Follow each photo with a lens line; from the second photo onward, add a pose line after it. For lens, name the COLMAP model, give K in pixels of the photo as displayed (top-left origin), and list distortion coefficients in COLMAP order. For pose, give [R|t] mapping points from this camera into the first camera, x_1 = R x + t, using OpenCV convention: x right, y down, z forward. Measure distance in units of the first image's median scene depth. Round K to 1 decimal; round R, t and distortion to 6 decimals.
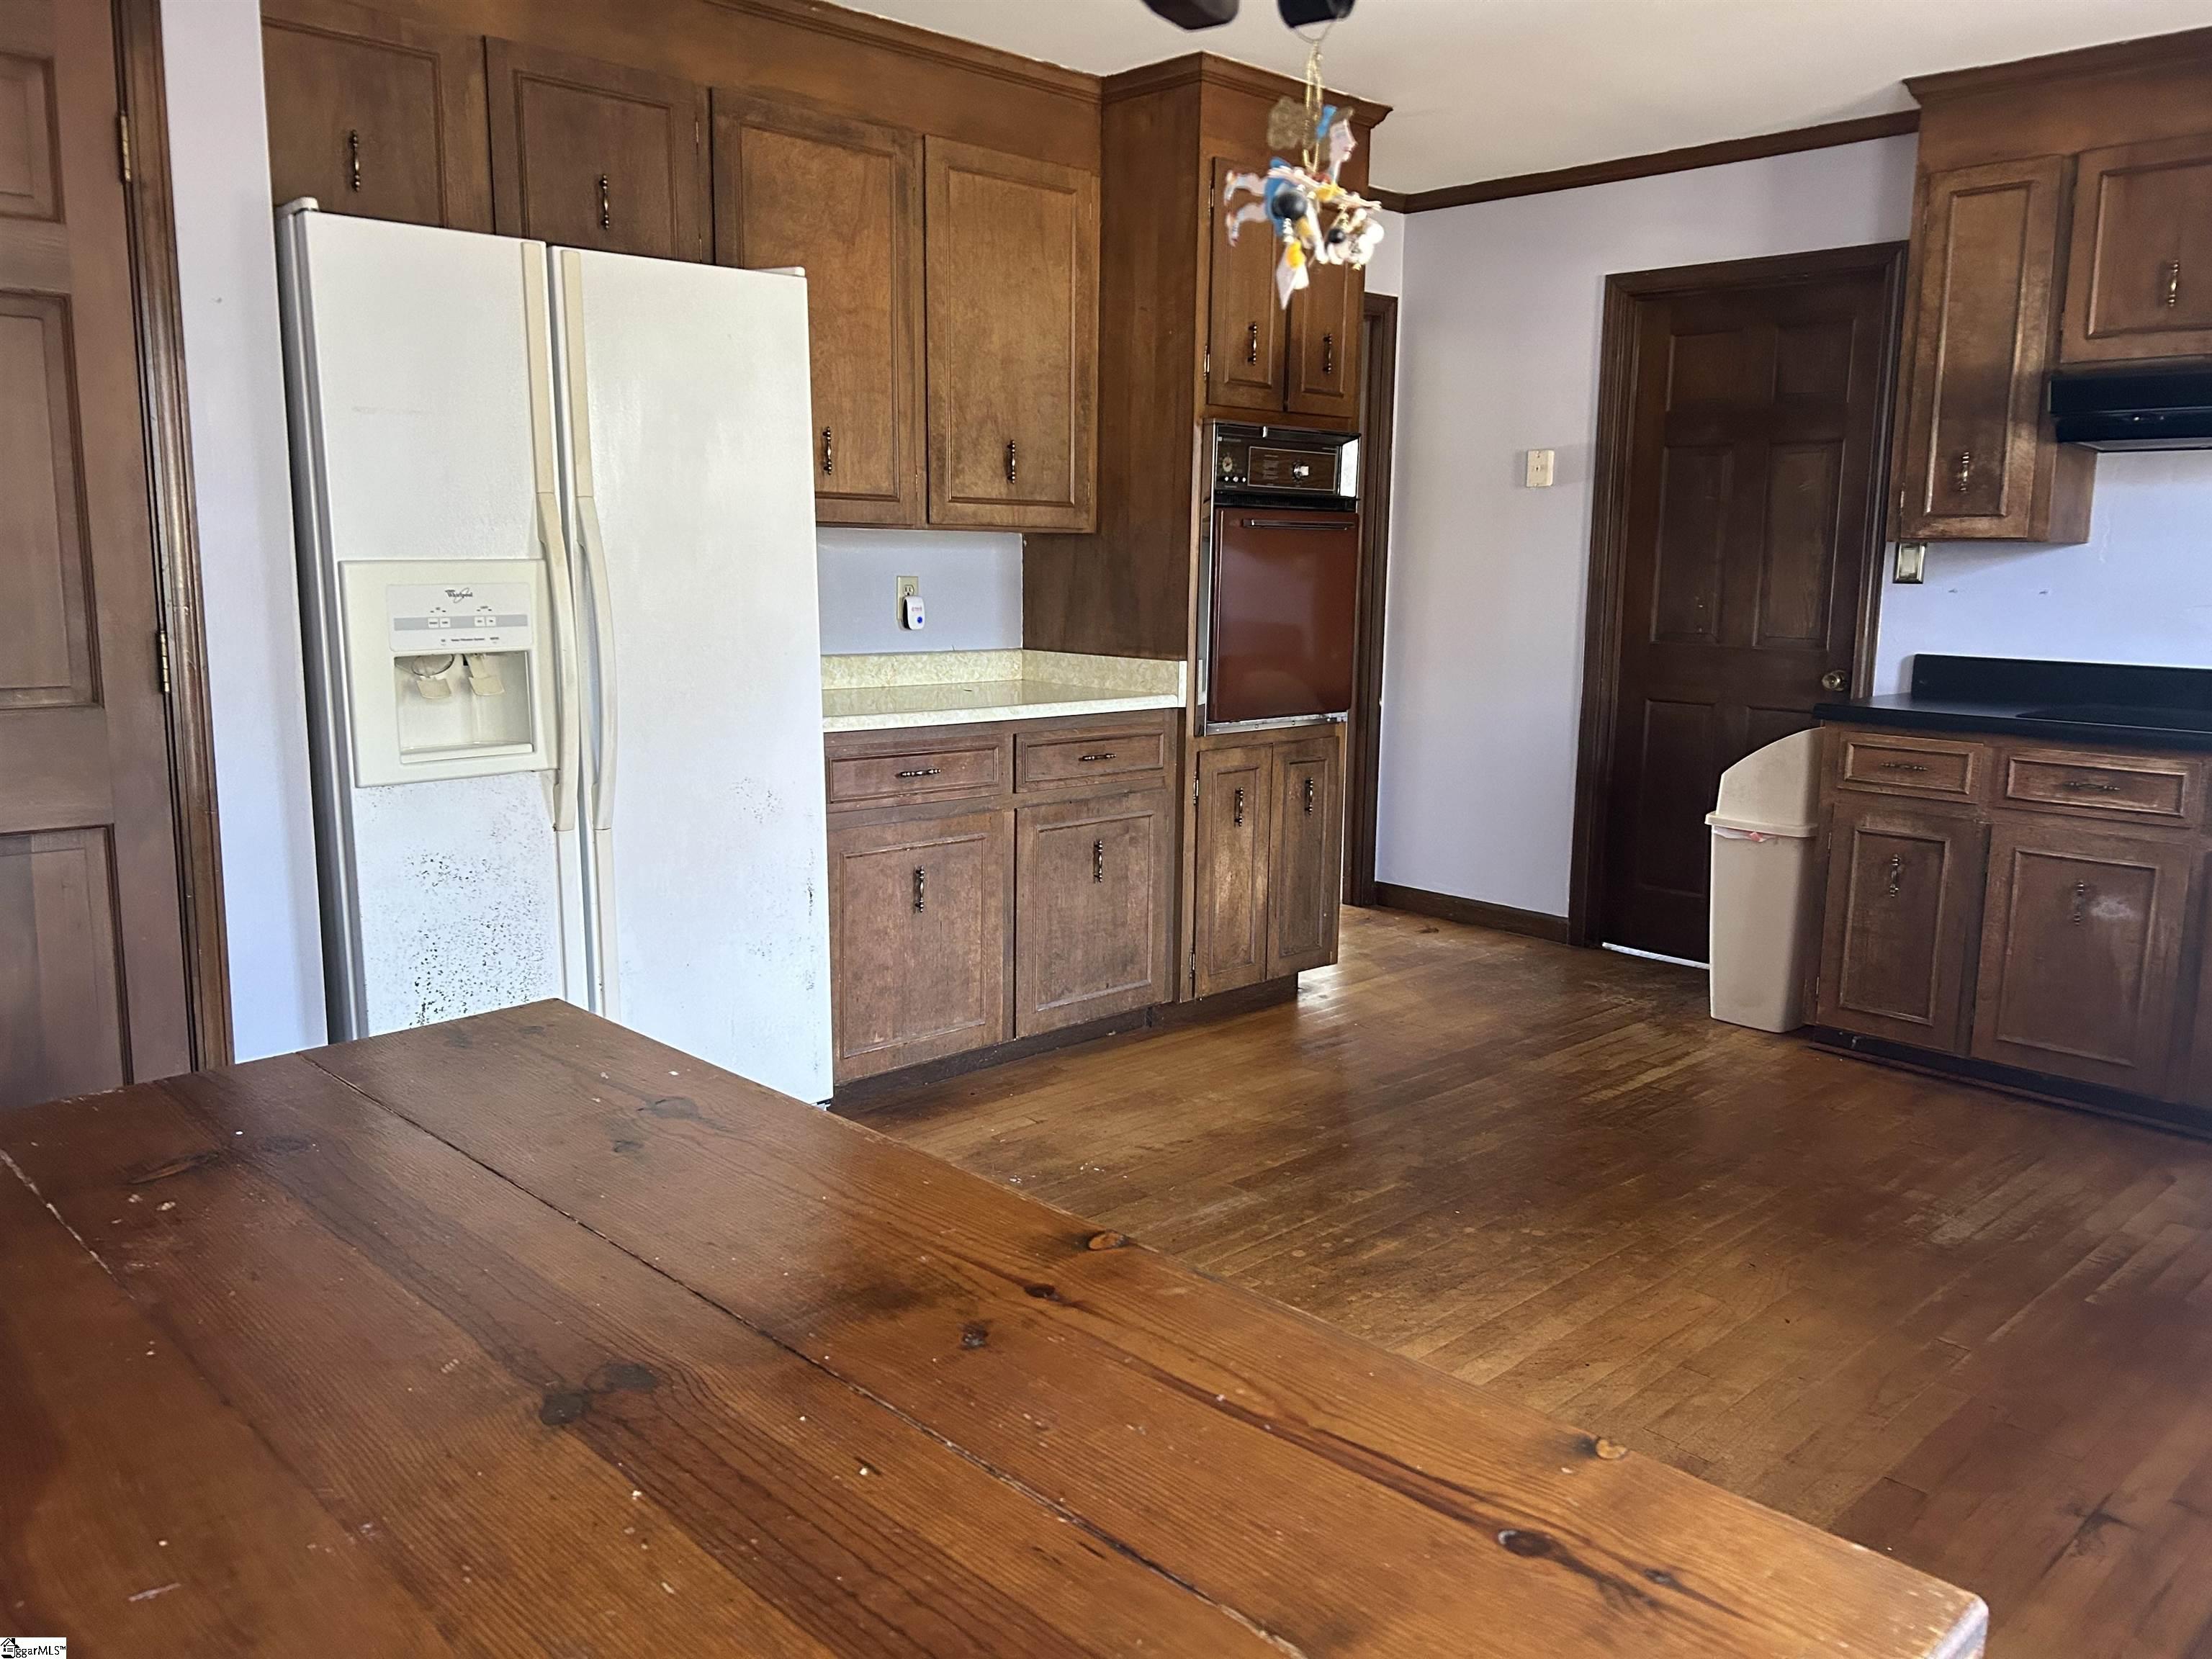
lens RADIAL K [[1672.6, 0, 1108.2], [0, 1672.6, 820.8], [0, 0, 1]] dist [0.028259, -0.029110]
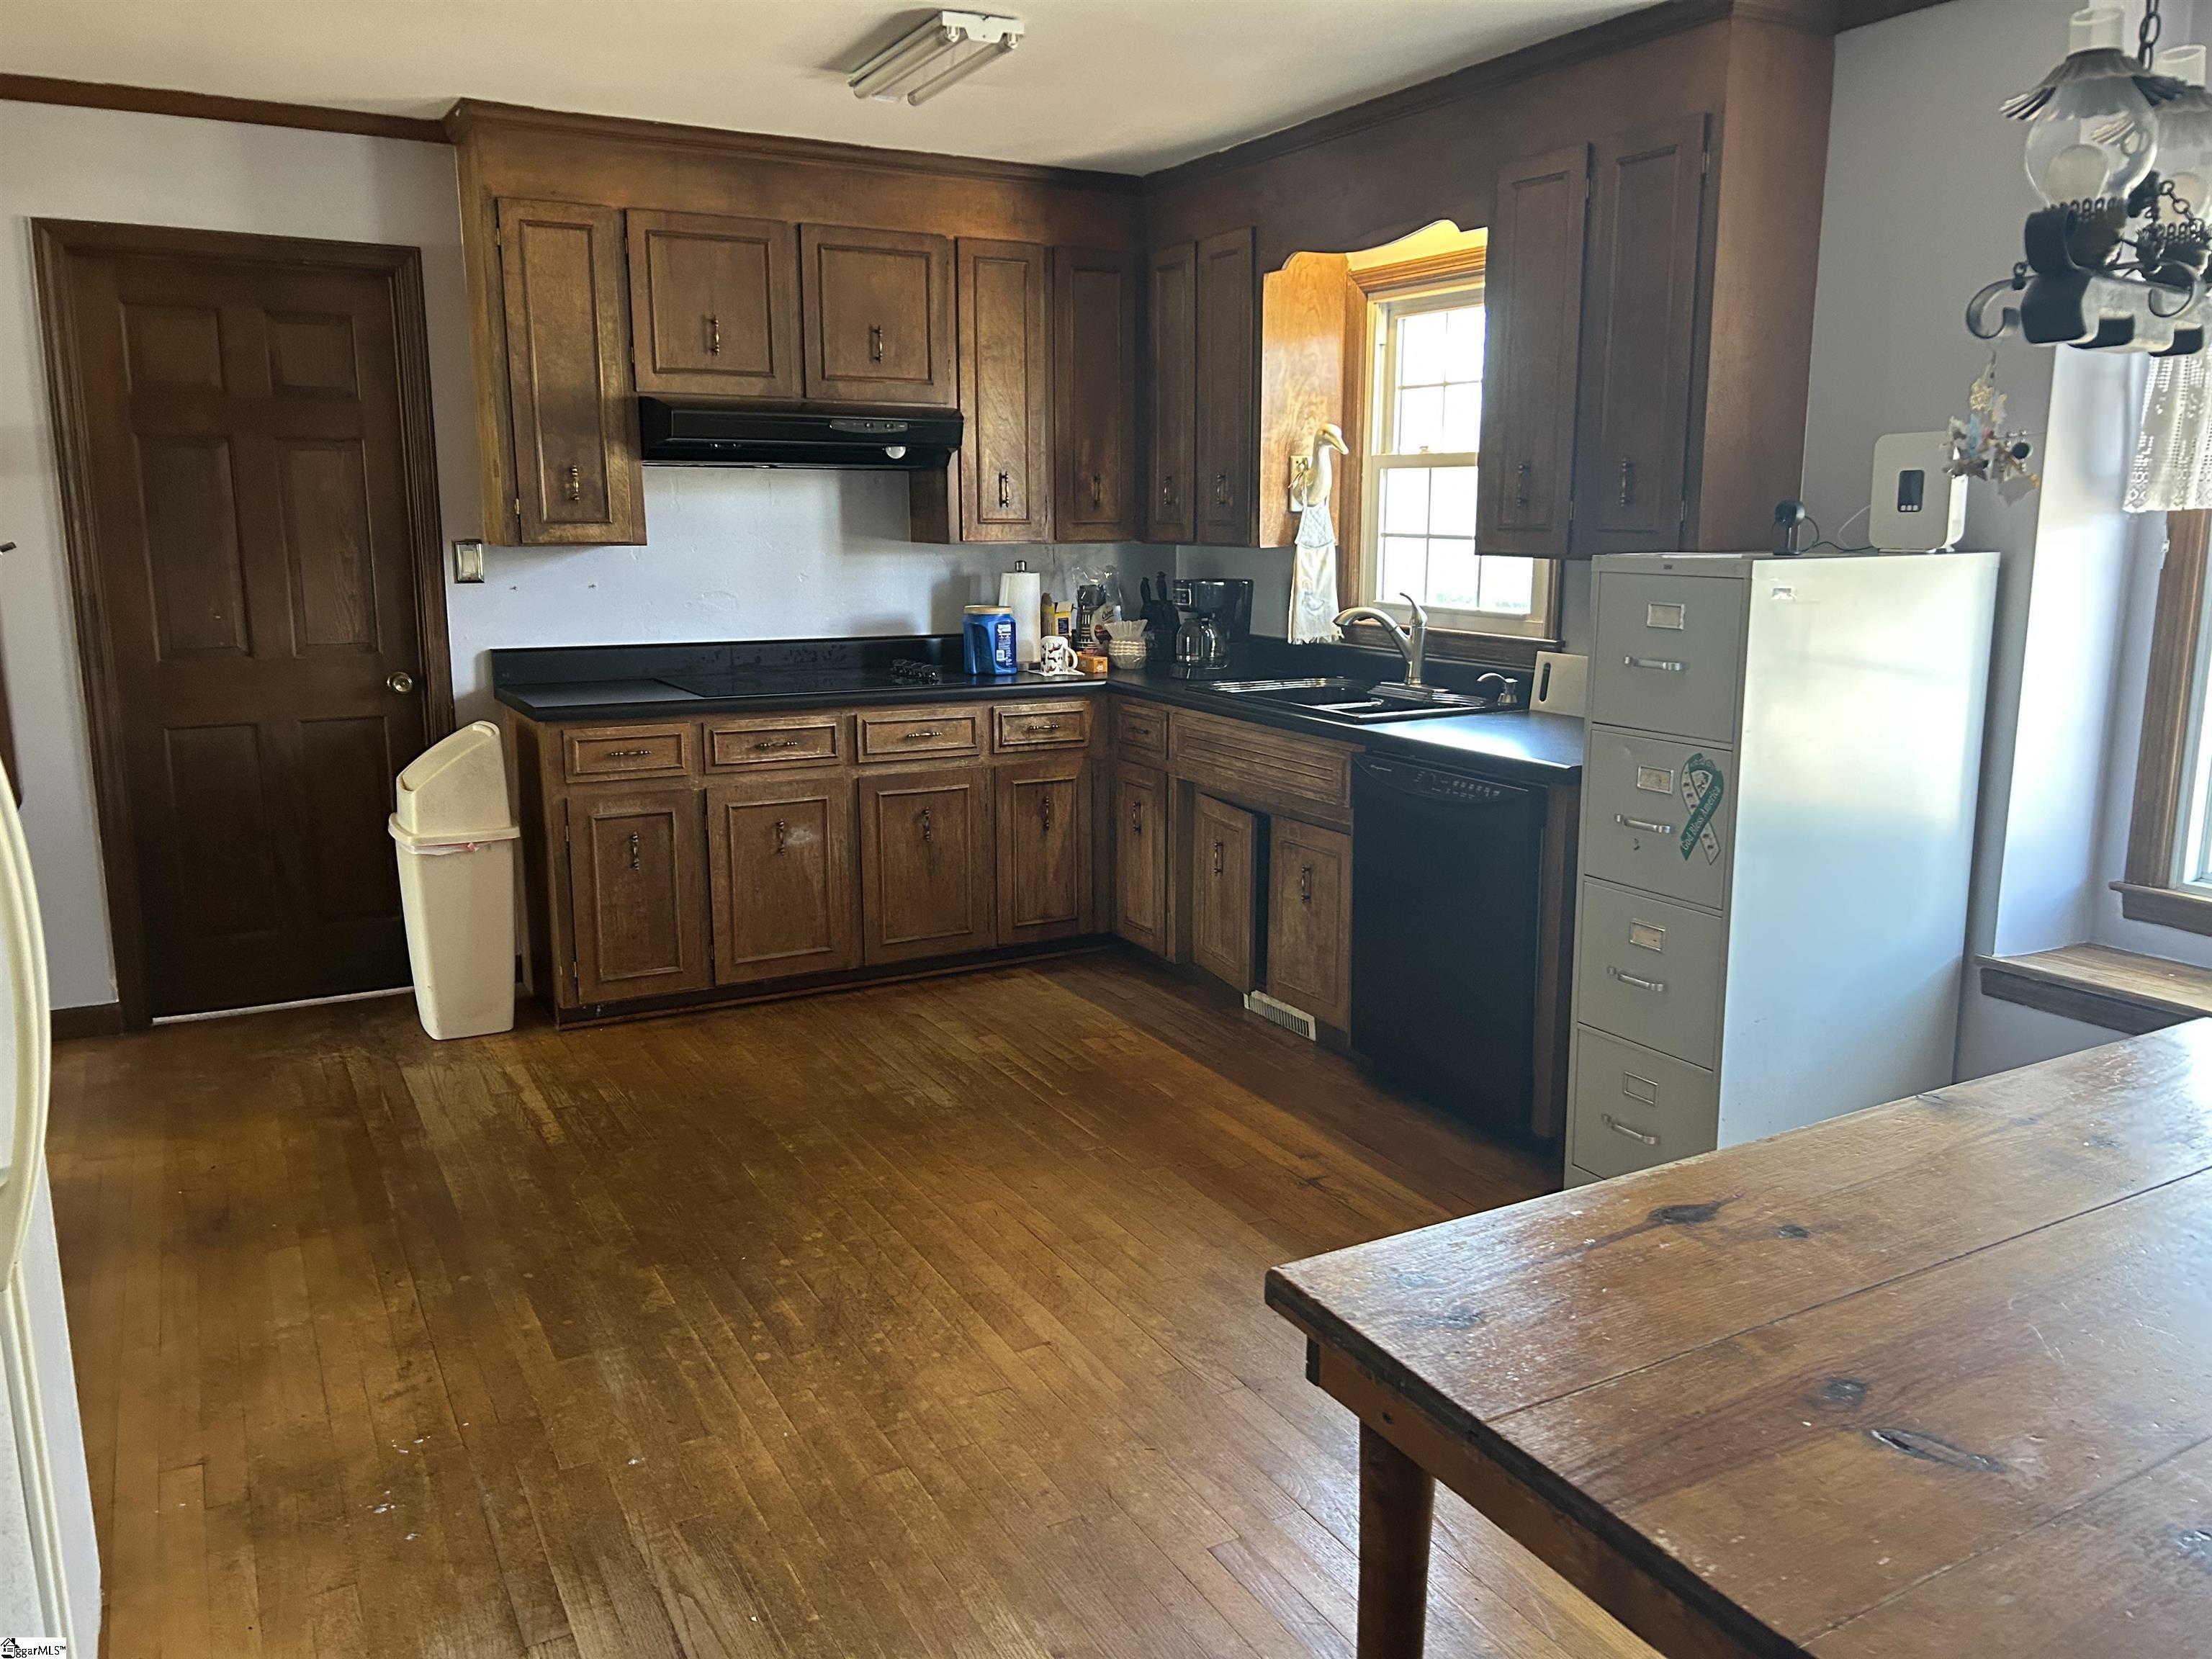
lens RADIAL K [[1672.6, 0, 1101.1], [0, 1672.6, 834.7], [0, 0, 1]] dist [0.028259, -0.029110]
pose [[0.232725, -0.199816, 0.951795, -0.525062], [0.153741, 0.973919, 0.166869, -0.118079], [-0.960314, 0.107496, 0.257375, 0.426759]]
